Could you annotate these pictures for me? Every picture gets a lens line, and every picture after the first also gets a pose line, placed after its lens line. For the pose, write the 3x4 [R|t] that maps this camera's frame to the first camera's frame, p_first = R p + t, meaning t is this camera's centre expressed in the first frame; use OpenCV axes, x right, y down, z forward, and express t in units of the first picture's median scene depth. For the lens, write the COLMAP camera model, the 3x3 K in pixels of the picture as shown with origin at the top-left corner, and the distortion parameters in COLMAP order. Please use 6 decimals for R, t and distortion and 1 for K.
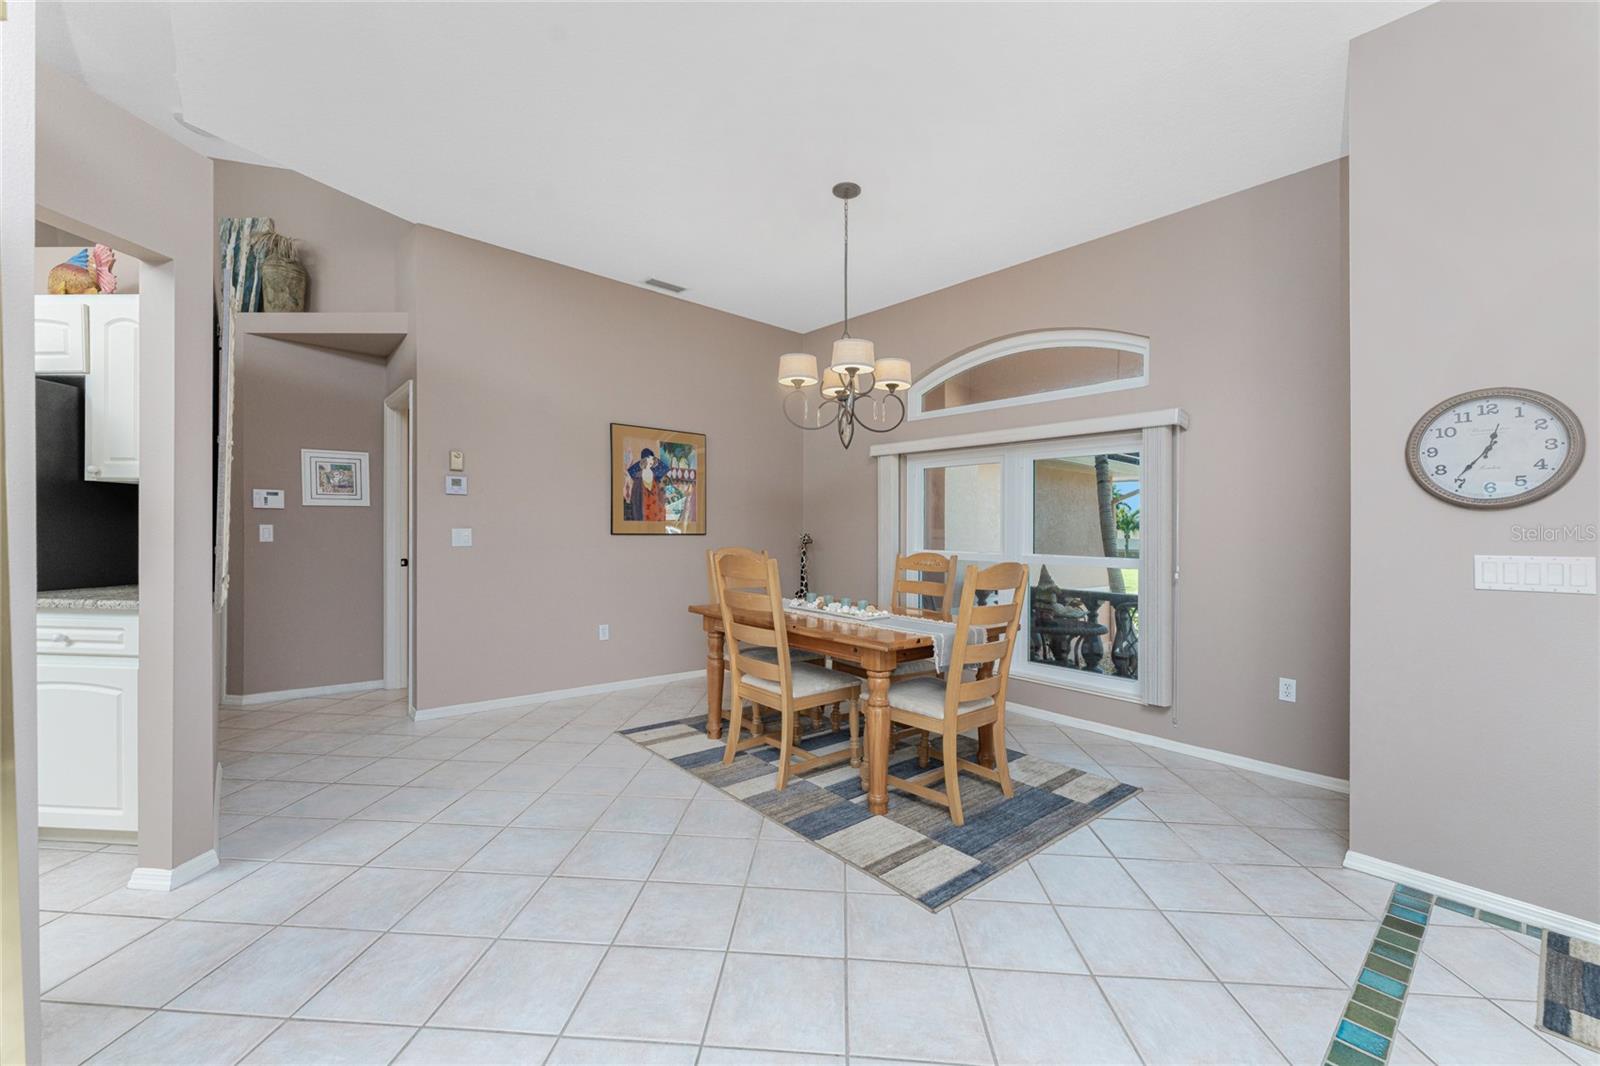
lens RADIAL K [[642.1, 0, 793.8], [0, 642.1, 511.1], [0, 0, 1]] dist [0.000072, 0.000026]
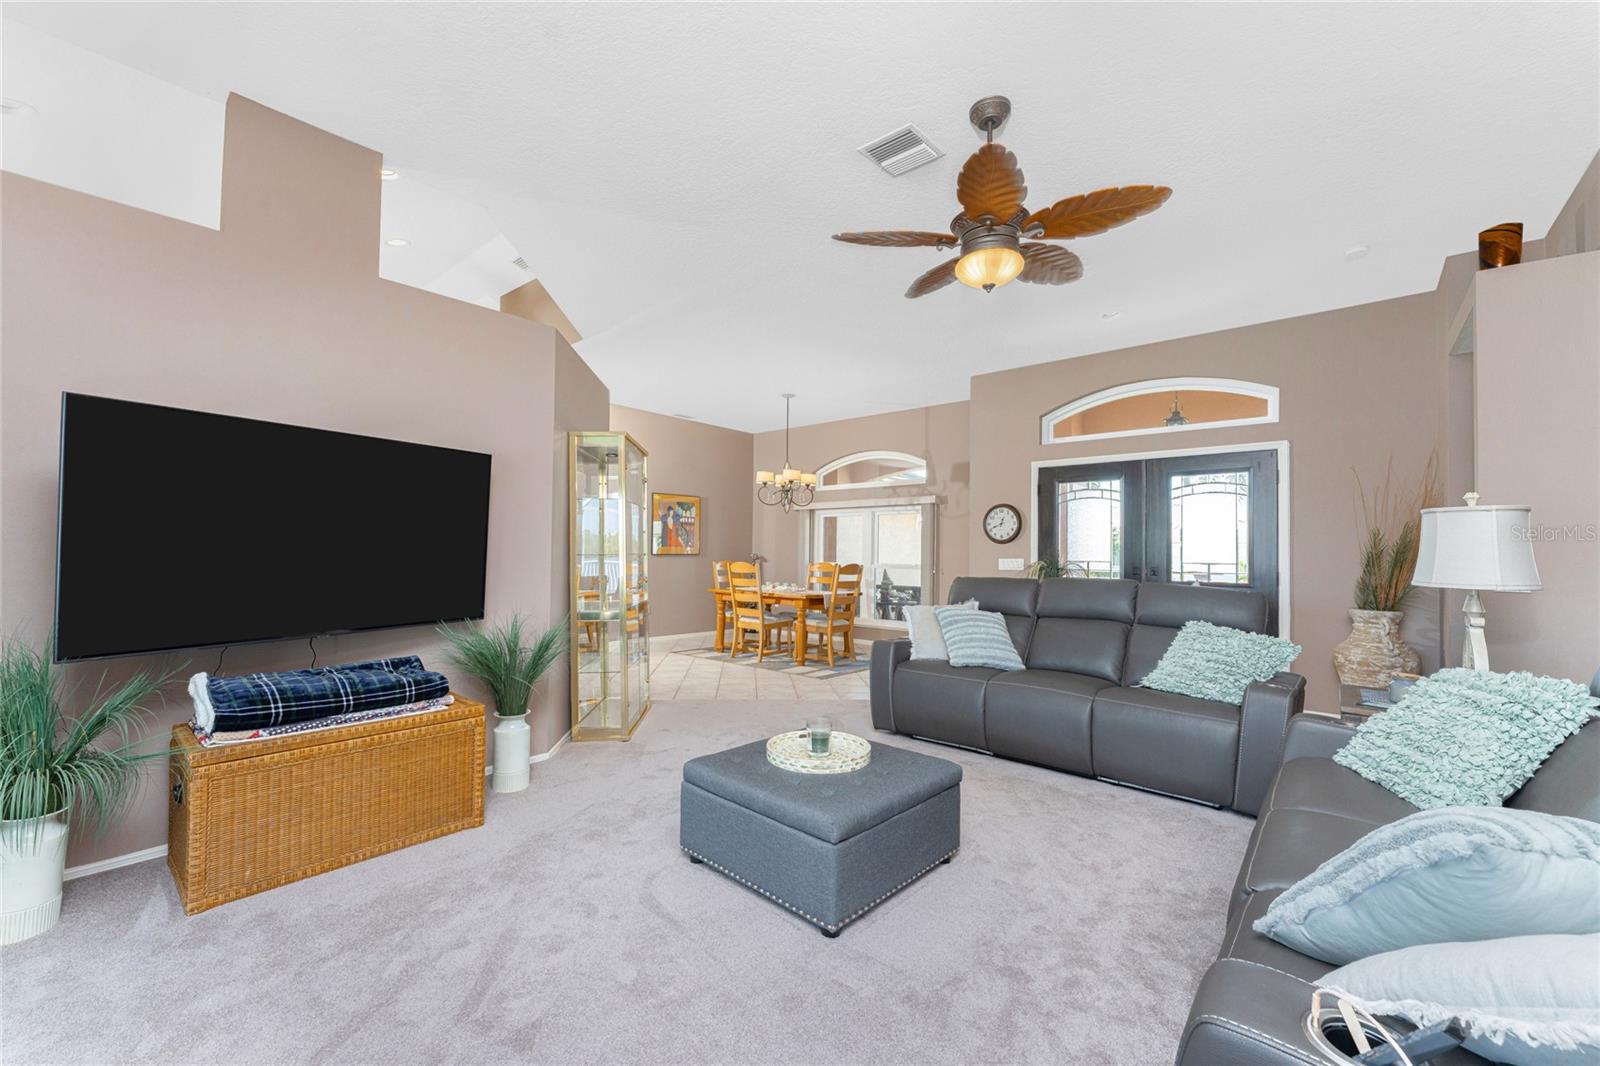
lens RADIAL K [[642.9, 0, 802.5], [0, 642.9, 539.2], [0, 0, 1]] dist [-0.000024, -0.000317]
pose [[0.988975, 0.004340, 0.148017, -0.181900], [-0.004574, 0.999989, 0.001239, -0.013127], [-0.148010, -0.001902, 0.988984, -1.121039]]
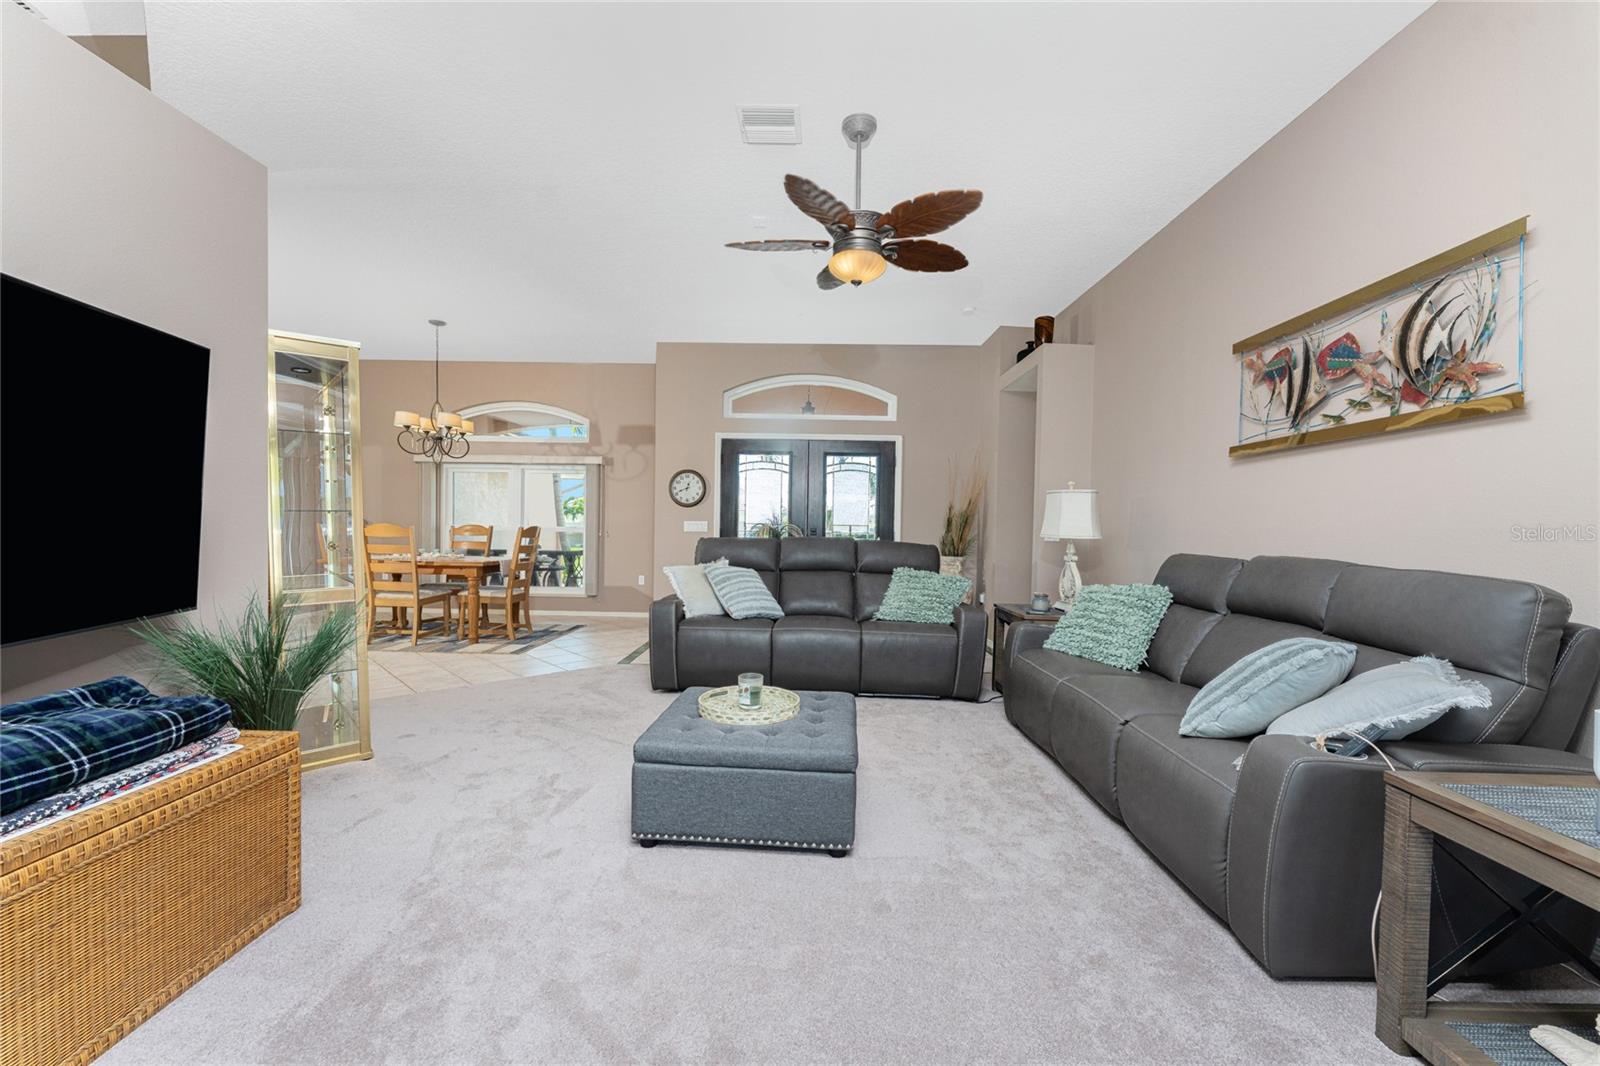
lens RADIAL K [[639.0, 0, 792.0], [0, 639.0, 538.2], [0, 0, 1]] dist [0.000473, -0.000160]
pose [[0.665747, -0.014704, 0.746032, -0.581139], [-0.026771, 0.998691, 0.043574, 0.000768], [-0.745697, -0.048982, 0.664483, -0.922722]]
